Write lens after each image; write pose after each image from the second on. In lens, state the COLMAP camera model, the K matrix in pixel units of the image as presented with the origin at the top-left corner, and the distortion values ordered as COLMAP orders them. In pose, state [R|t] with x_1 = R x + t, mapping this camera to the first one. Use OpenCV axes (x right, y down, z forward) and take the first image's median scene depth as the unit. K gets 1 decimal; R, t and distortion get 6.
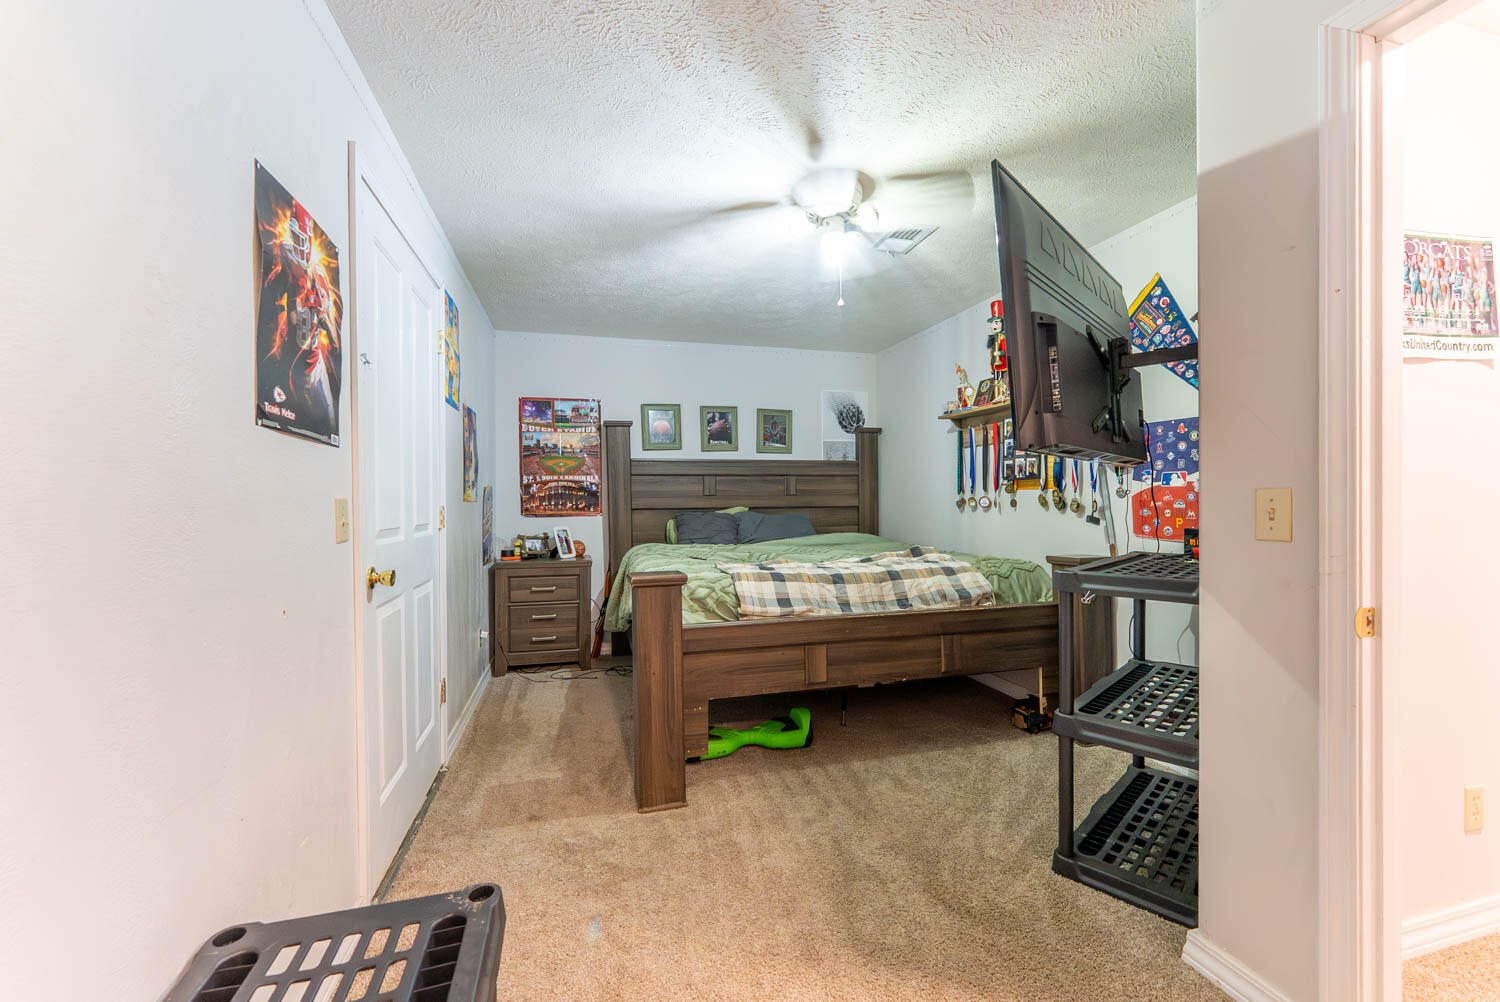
lens RADIAL K [[599.9, 0, 746.7], [0, 599.9, 503.7], [0, 0, 1]] dist [-0.001070, -0.000177]
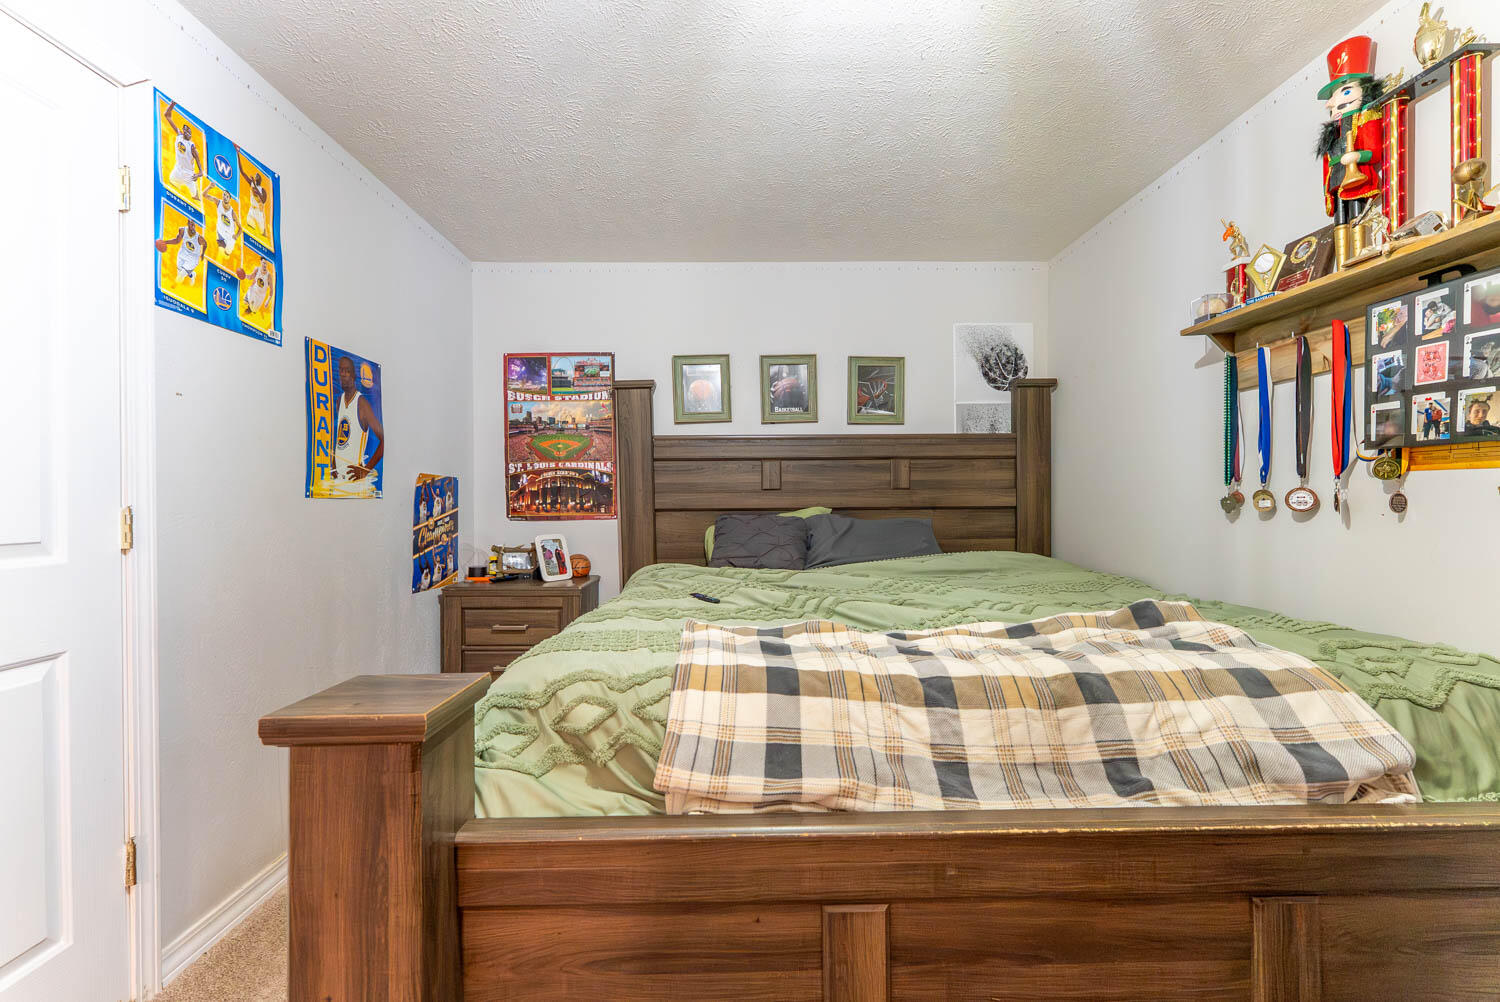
lens RADIAL K [[599.9, 0, 748.9], [0, 599.9, 501.0], [0, 0, 1]] dist [-0.001070, -0.000177]
pose [[0.968466, 0.001618, -0.249141, 0.093308], [-0.001951, 0.999998, -0.001091, -0.000756], [0.249139, 0.001542, 0.968466, 0.421939]]
